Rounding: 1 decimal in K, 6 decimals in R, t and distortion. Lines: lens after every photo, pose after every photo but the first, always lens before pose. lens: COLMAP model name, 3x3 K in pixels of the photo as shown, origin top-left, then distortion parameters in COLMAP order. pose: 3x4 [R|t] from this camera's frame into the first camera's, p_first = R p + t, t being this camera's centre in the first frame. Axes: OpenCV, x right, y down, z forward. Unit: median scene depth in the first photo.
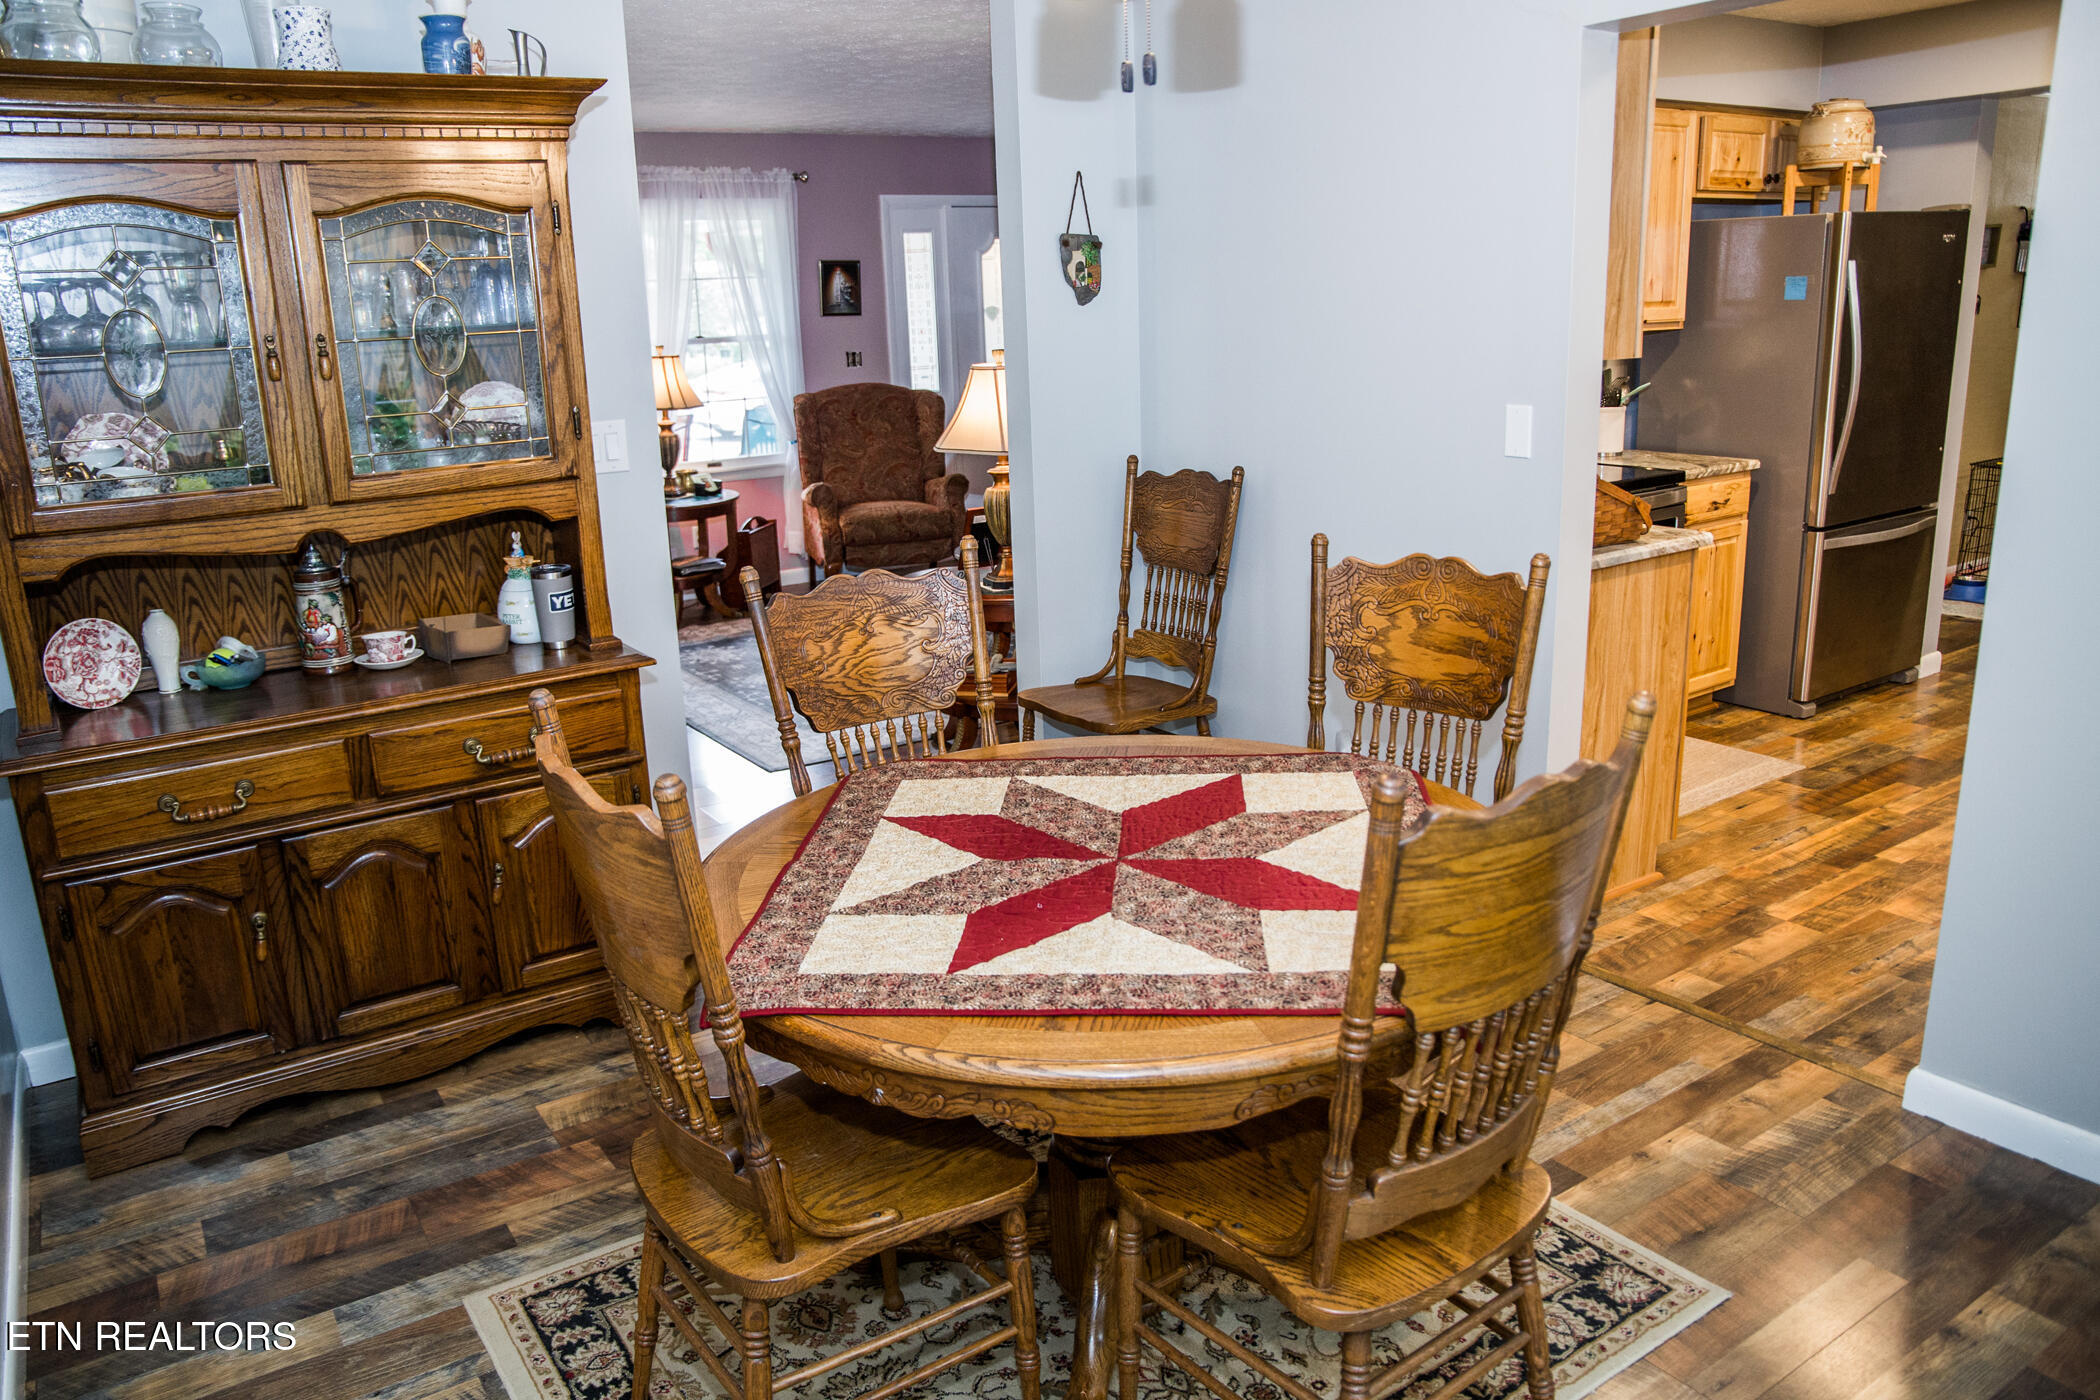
lens RADIAL K [[1482.2, 0, 1028.0], [0, 1482.2, 707.9], [0, 0, 1]] dist [-0.135530, 0.099381]
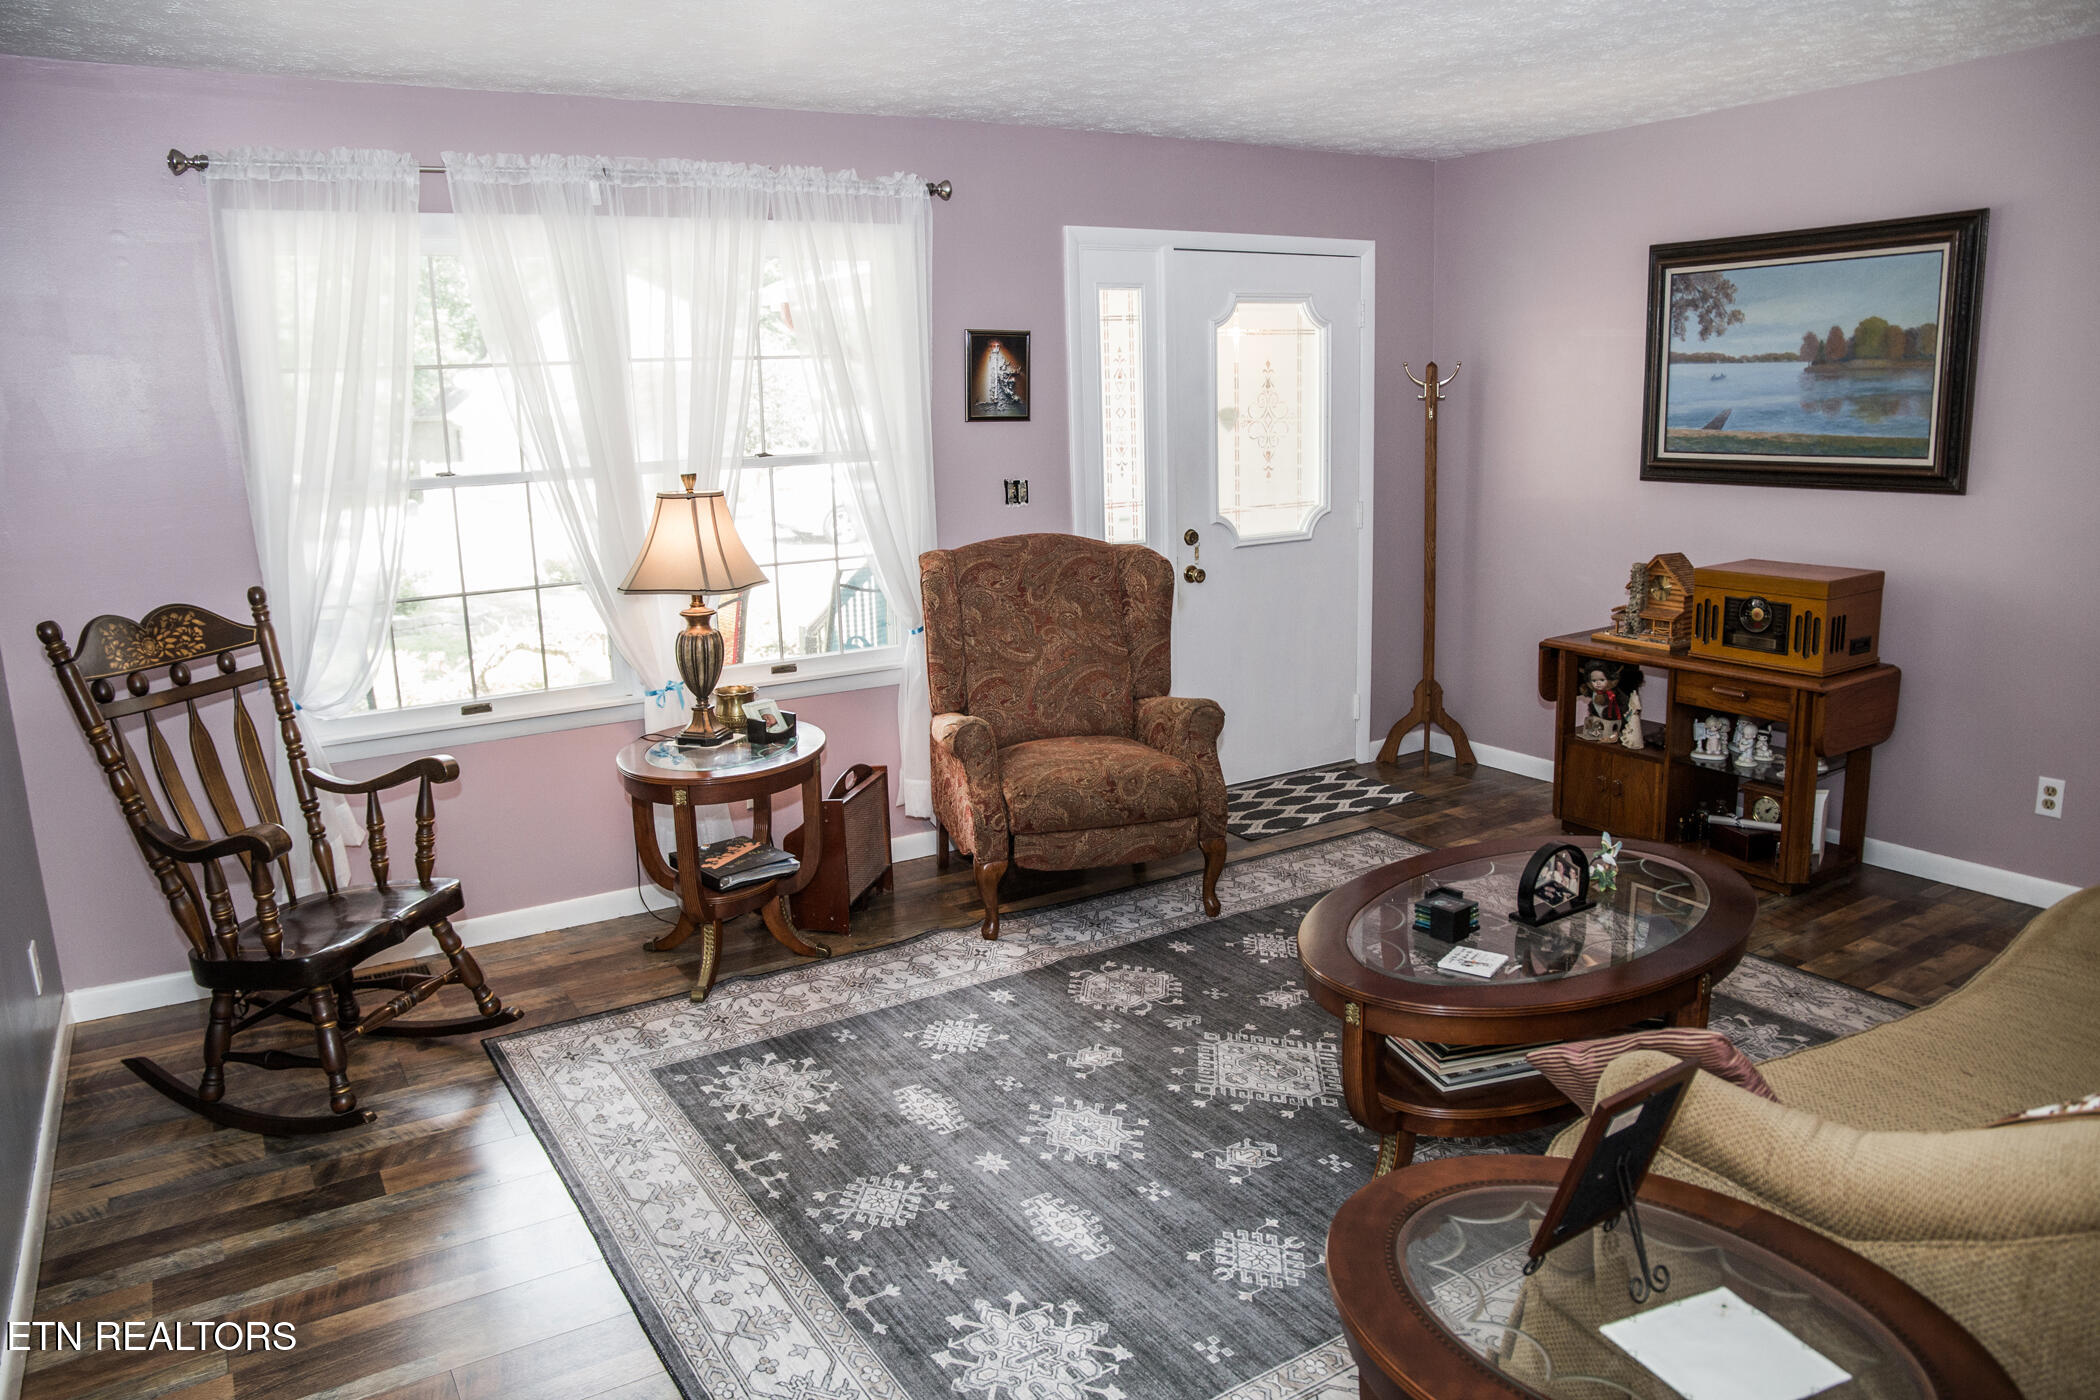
lens RADIAL K [[1469.5, 0, 1034.2], [0, 1469.5, 693.4], [0, 0, 1]] dist [-0.131083, 0.093840]
pose [[0.999038, 0.013581, -0.041689, -0.089954], [-0.016516, 0.997348, -0.070881, -0.118215], [0.040616, 0.071502, 0.996613, 0.425629]]
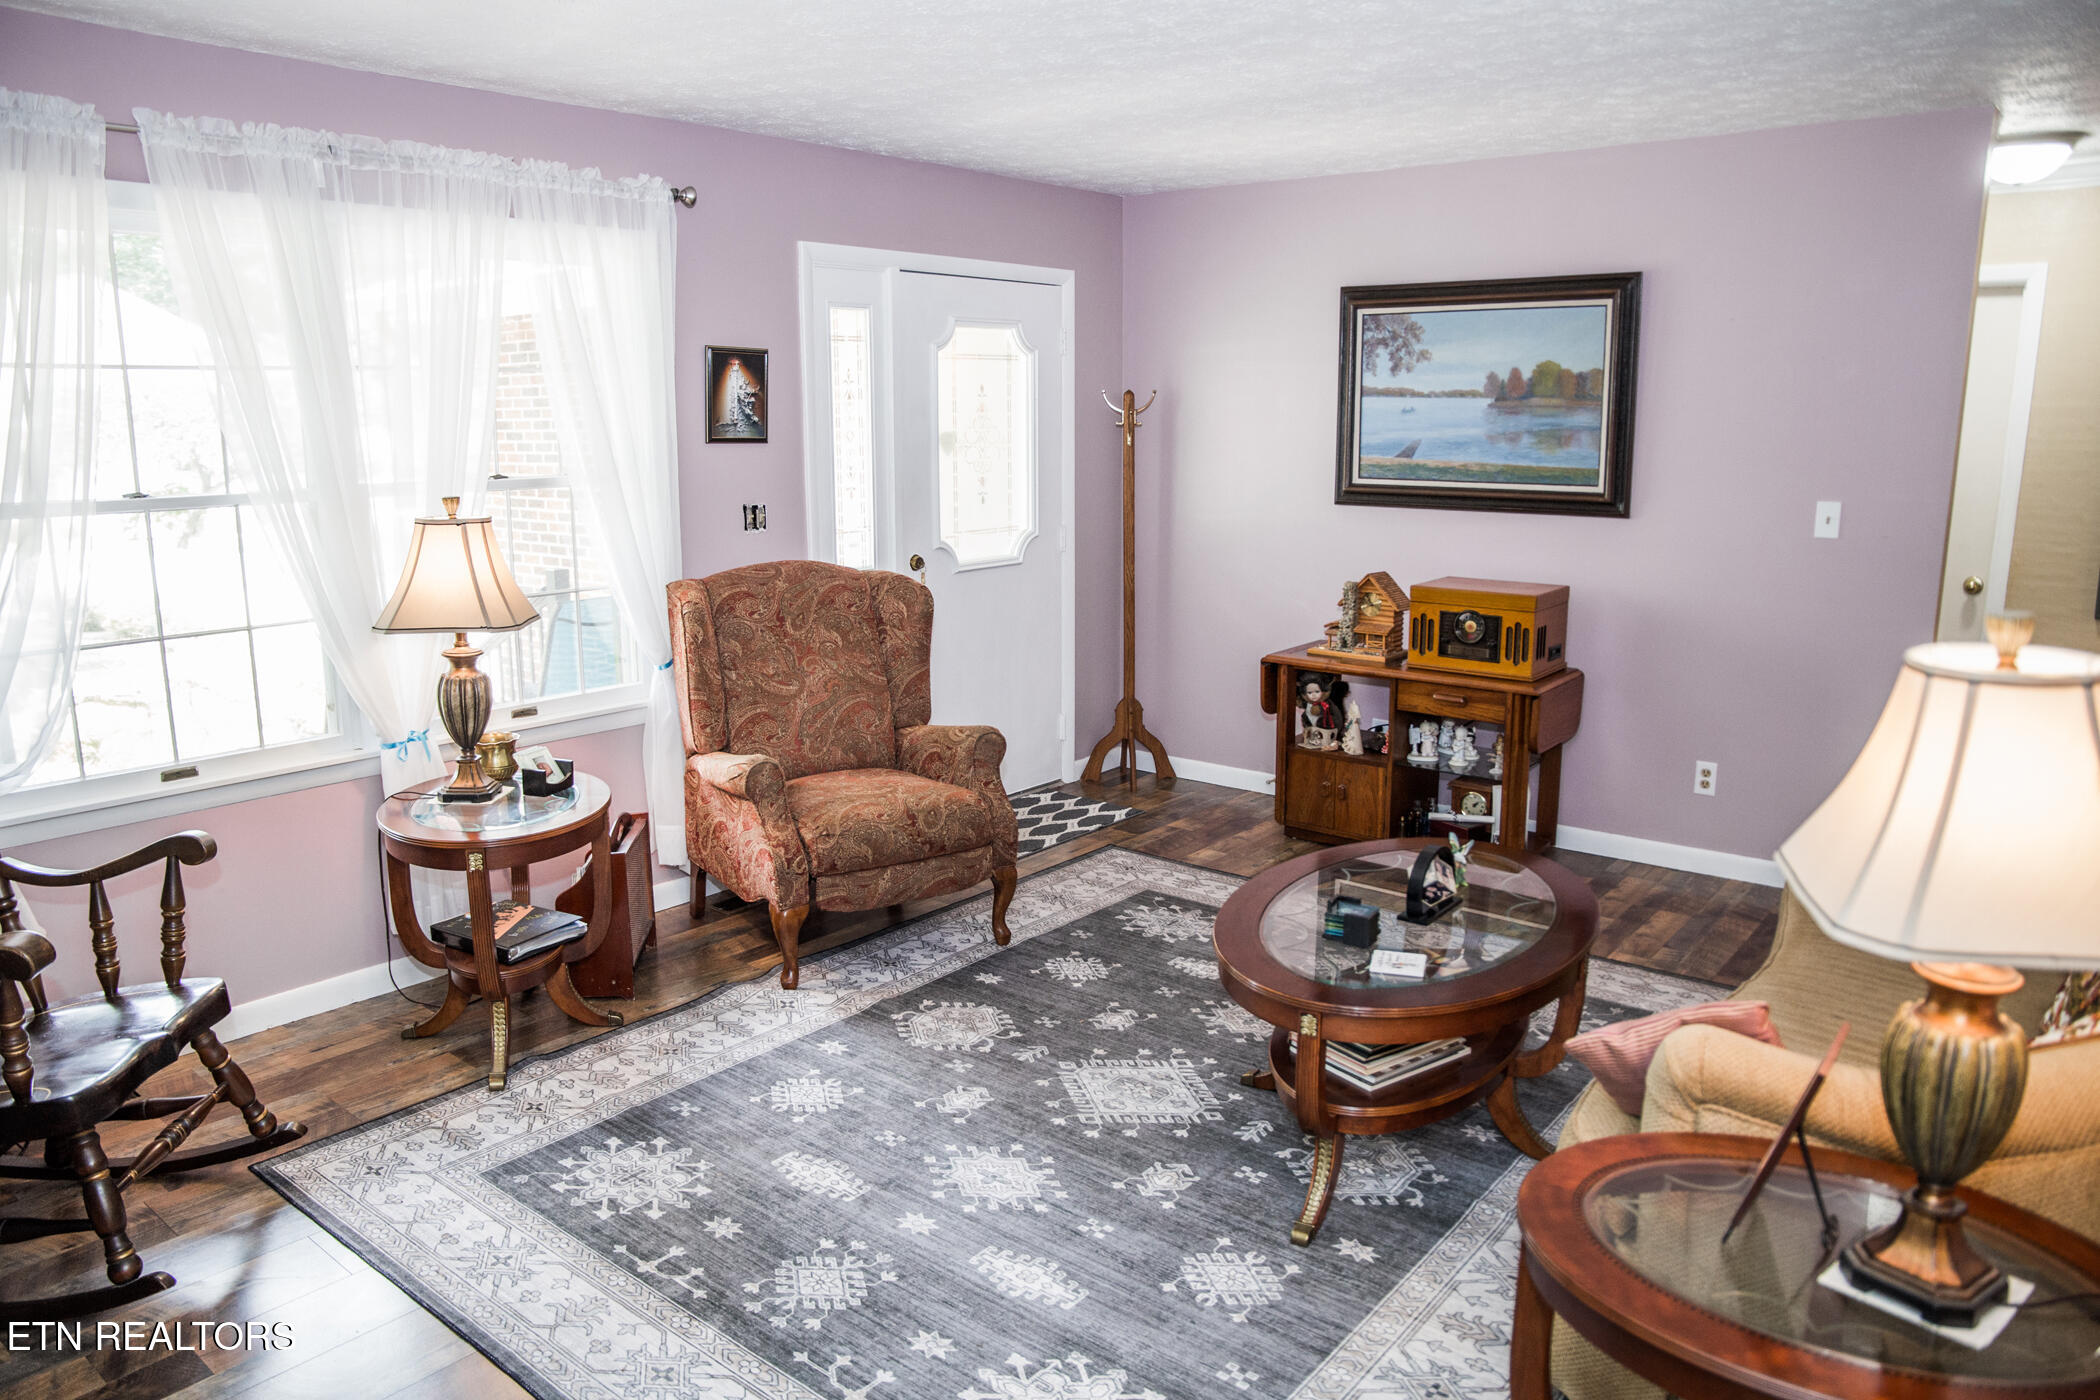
lens RADIAL K [[1467.2, 0, 1050.0], [0, 1467.2, 700.0], [0, 0, 1]] dist [-0.131970, 0.089813]
pose [[0.958511, -0.024669, 0.283987, -0.182504], [0.048736, 0.995762, -0.077994, -0.122249], [-0.280859, 0.088599, 0.955651, 0.449937]]
